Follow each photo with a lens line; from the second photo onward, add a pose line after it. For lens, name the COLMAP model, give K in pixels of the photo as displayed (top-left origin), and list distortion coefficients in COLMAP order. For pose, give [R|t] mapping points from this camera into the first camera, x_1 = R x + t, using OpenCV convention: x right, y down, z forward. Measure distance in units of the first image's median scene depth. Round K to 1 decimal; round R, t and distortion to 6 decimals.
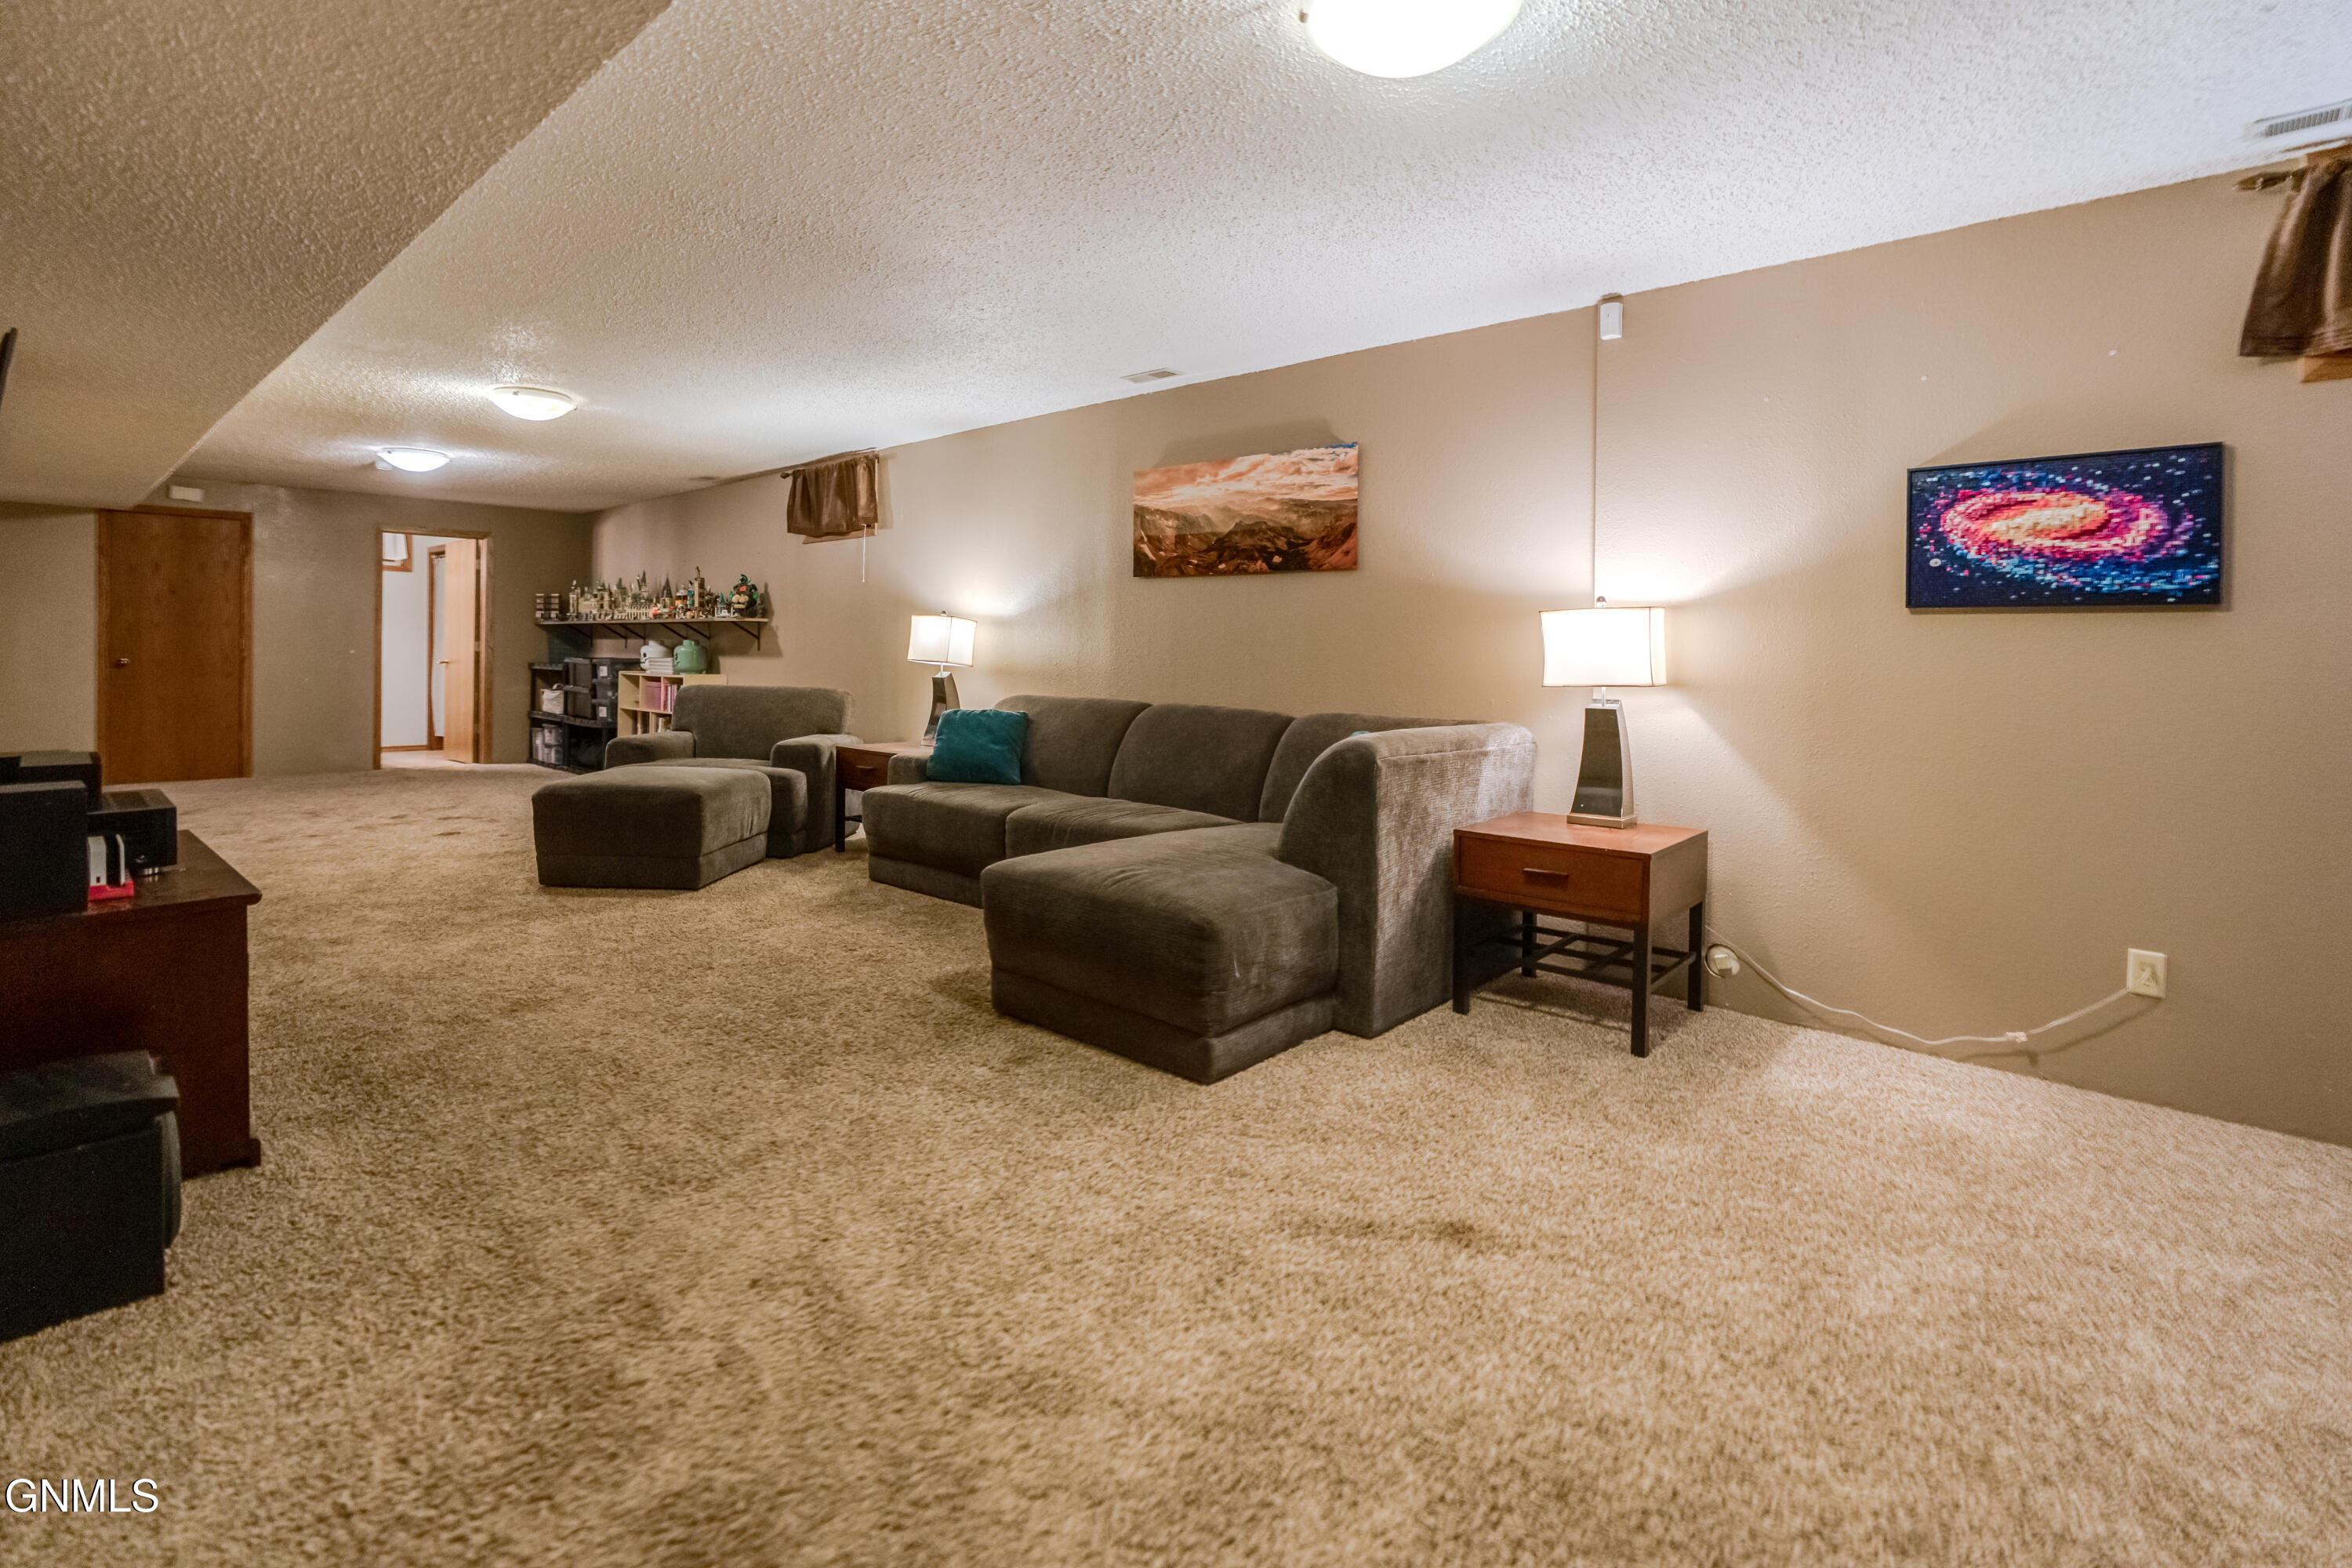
lens RADIAL K [[1087.6, 0, 1143.8], [0, 1087.6, 657.9], [0, 0, 1]] dist [-0.005344, 0.000022]
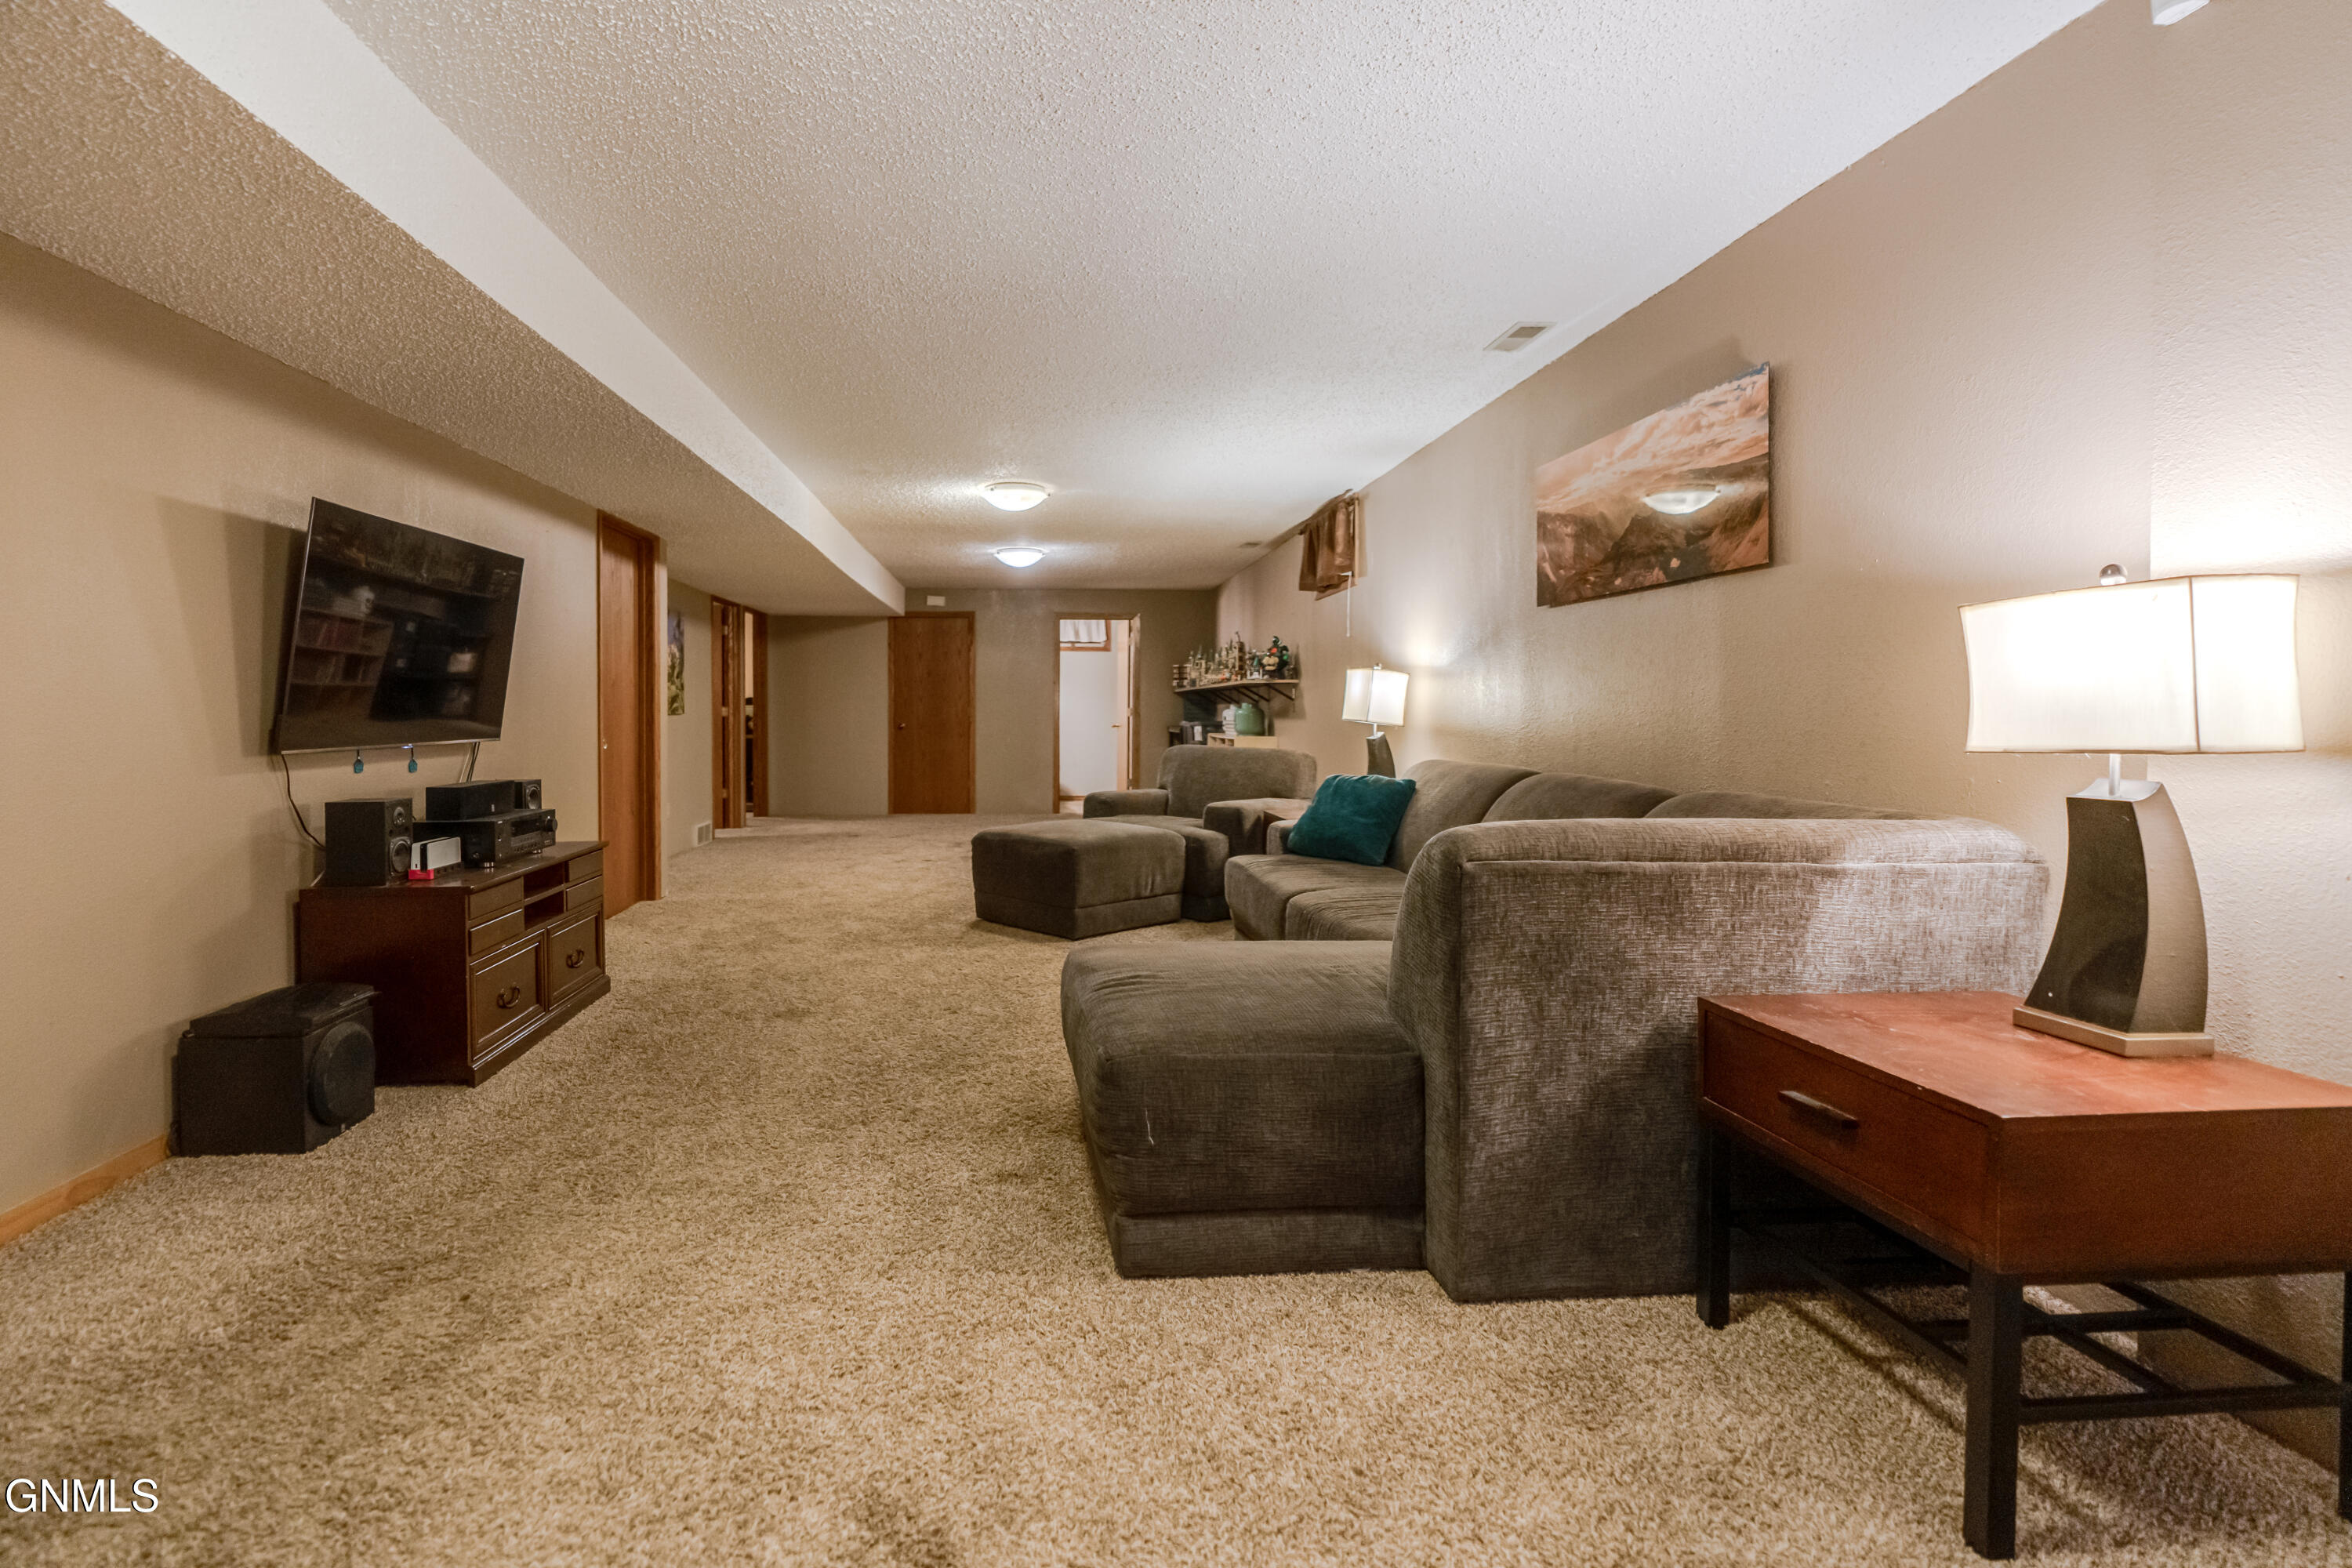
lens RADIAL K [[1087.6, 0, 1089.6], [0, 1087.6, 720.2], [0, 0, 1]] dist [-0.005344, 0.000022]
pose [[0.724018, -0.007017, -0.689745, 0.200900], [0.004047, 0.999974, -0.005925, 0.005811], [0.689769, 0.001498, 0.724028, 0.161750]]
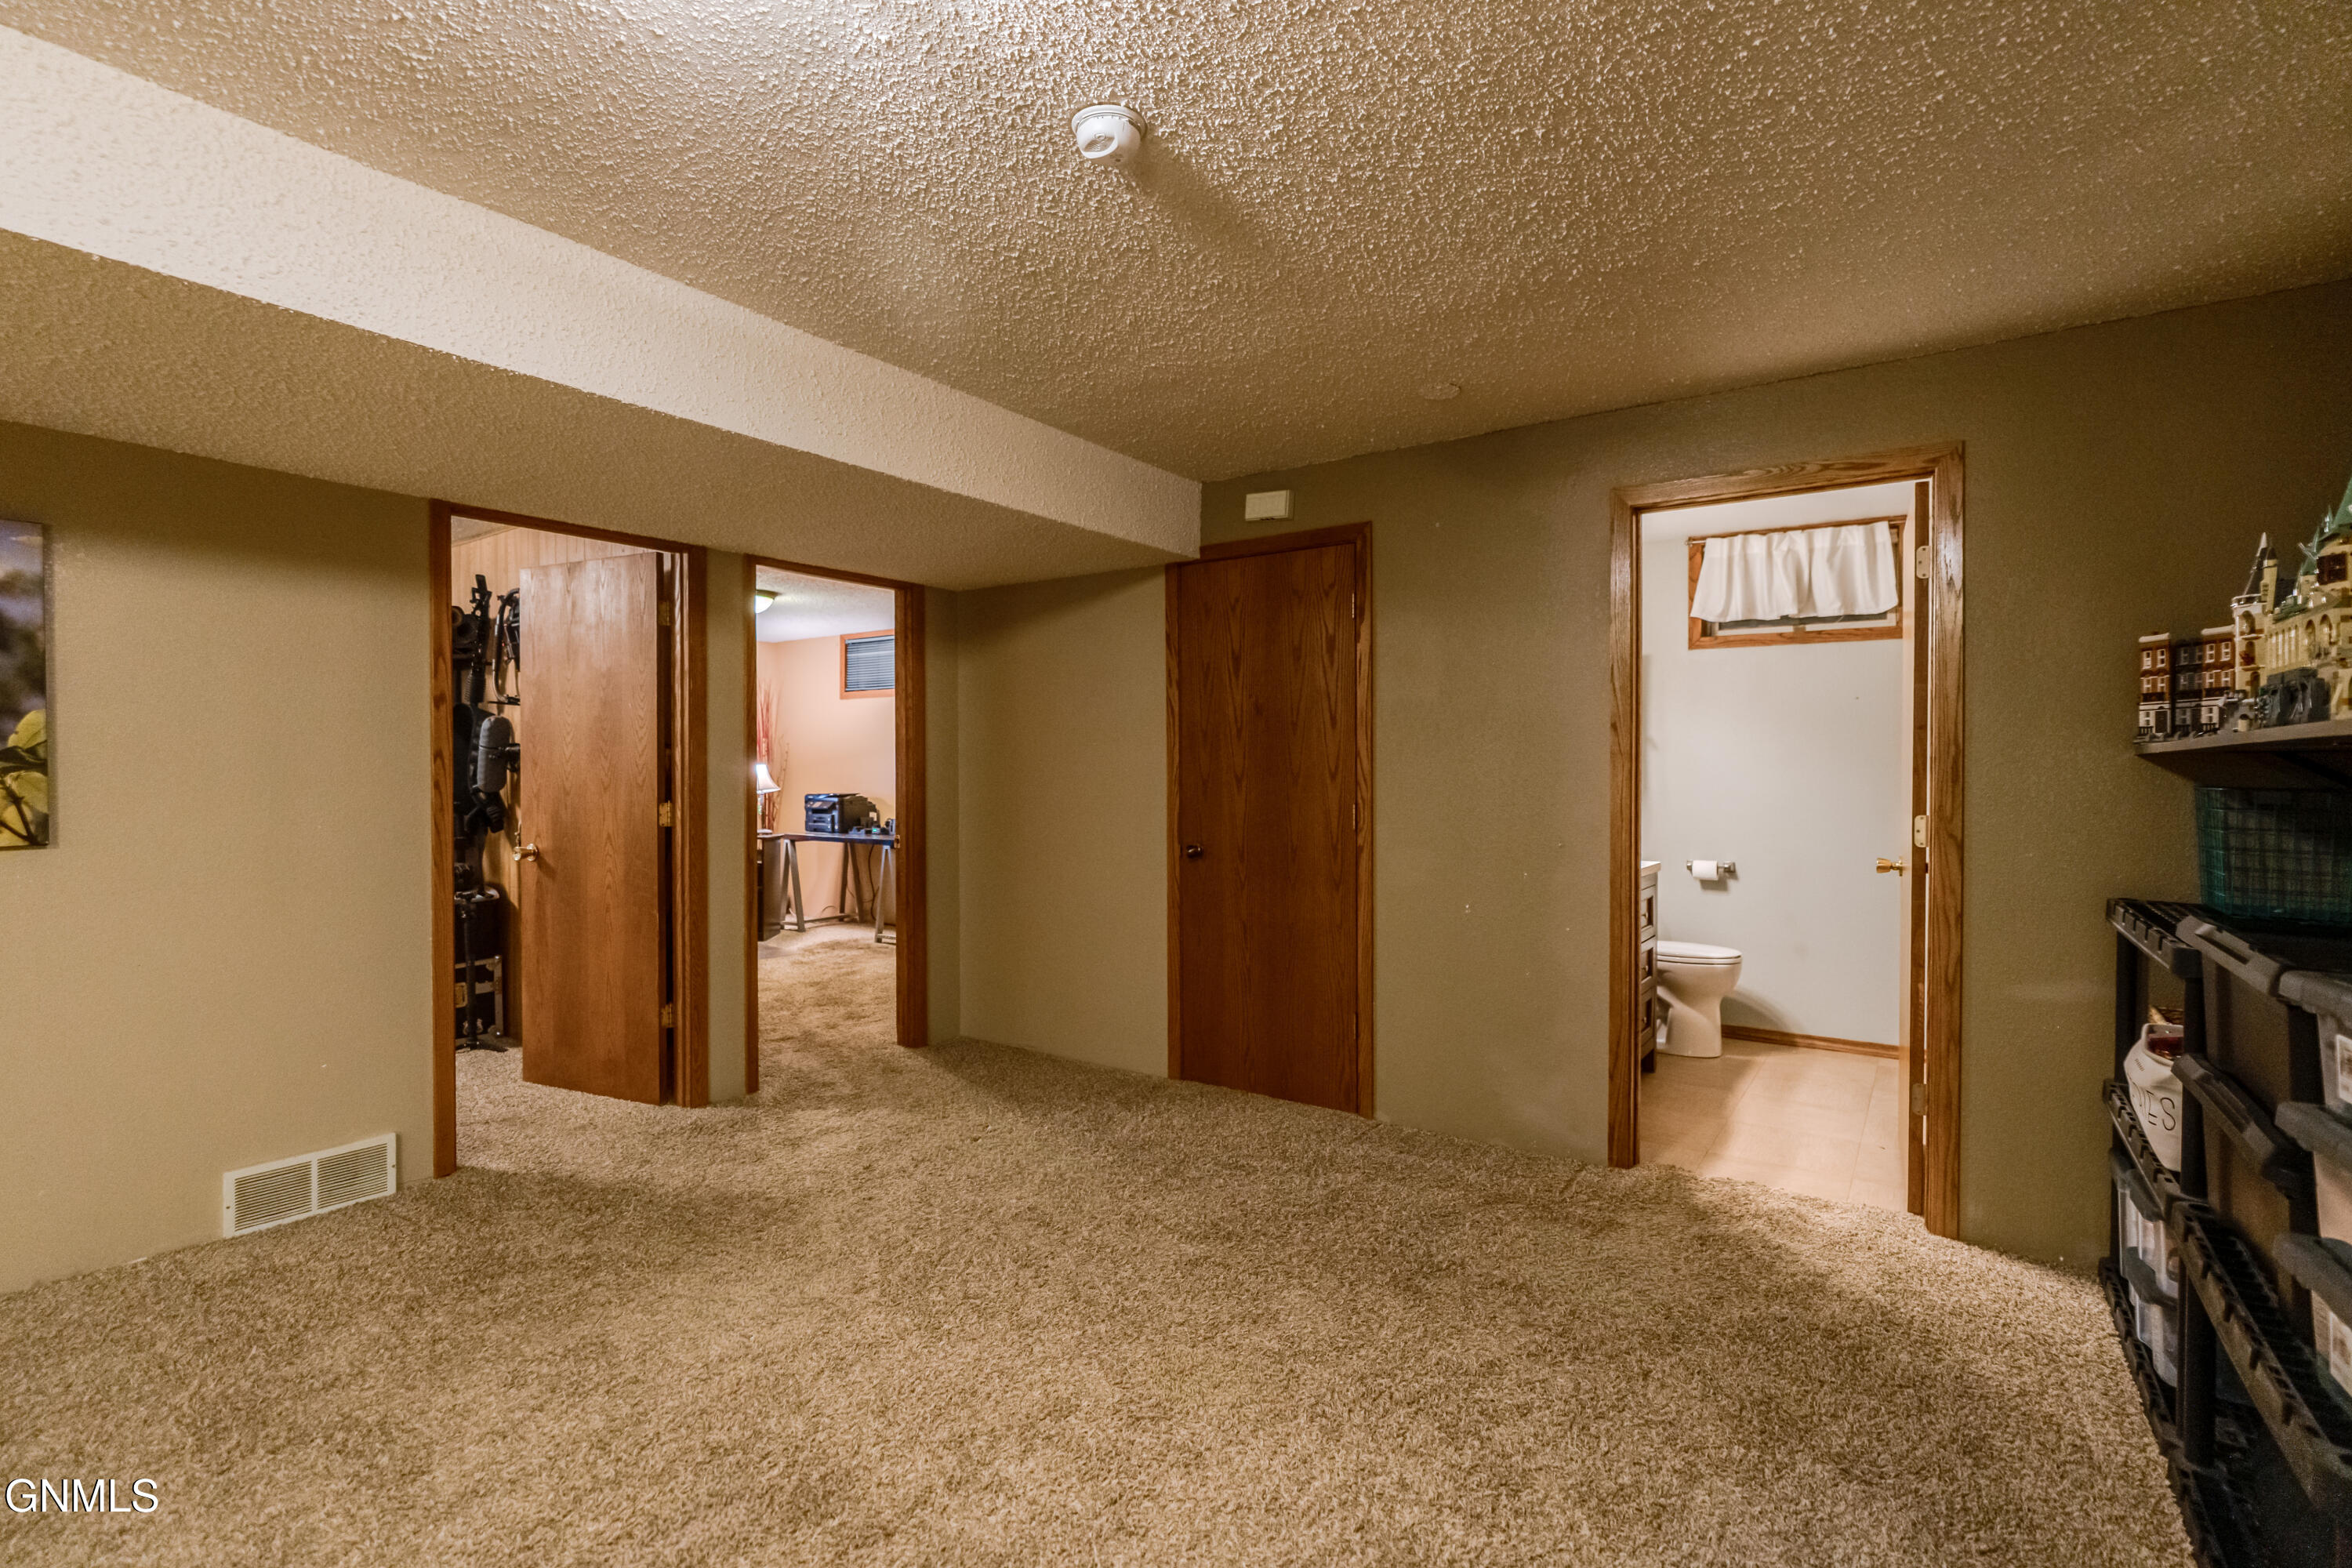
lens RADIAL K [[1087.6, 0, 1181.9], [0, 1087.6, 780.4], [0, 0, 1]] dist [-0.005344, 0.000022]
pose [[0.155904, -0.004302, -0.987763, -0.437369], [-0.004168, 0.999979, -0.005013, -0.028447], [0.987763, 0.004899, 0.155883, 0.946089]]
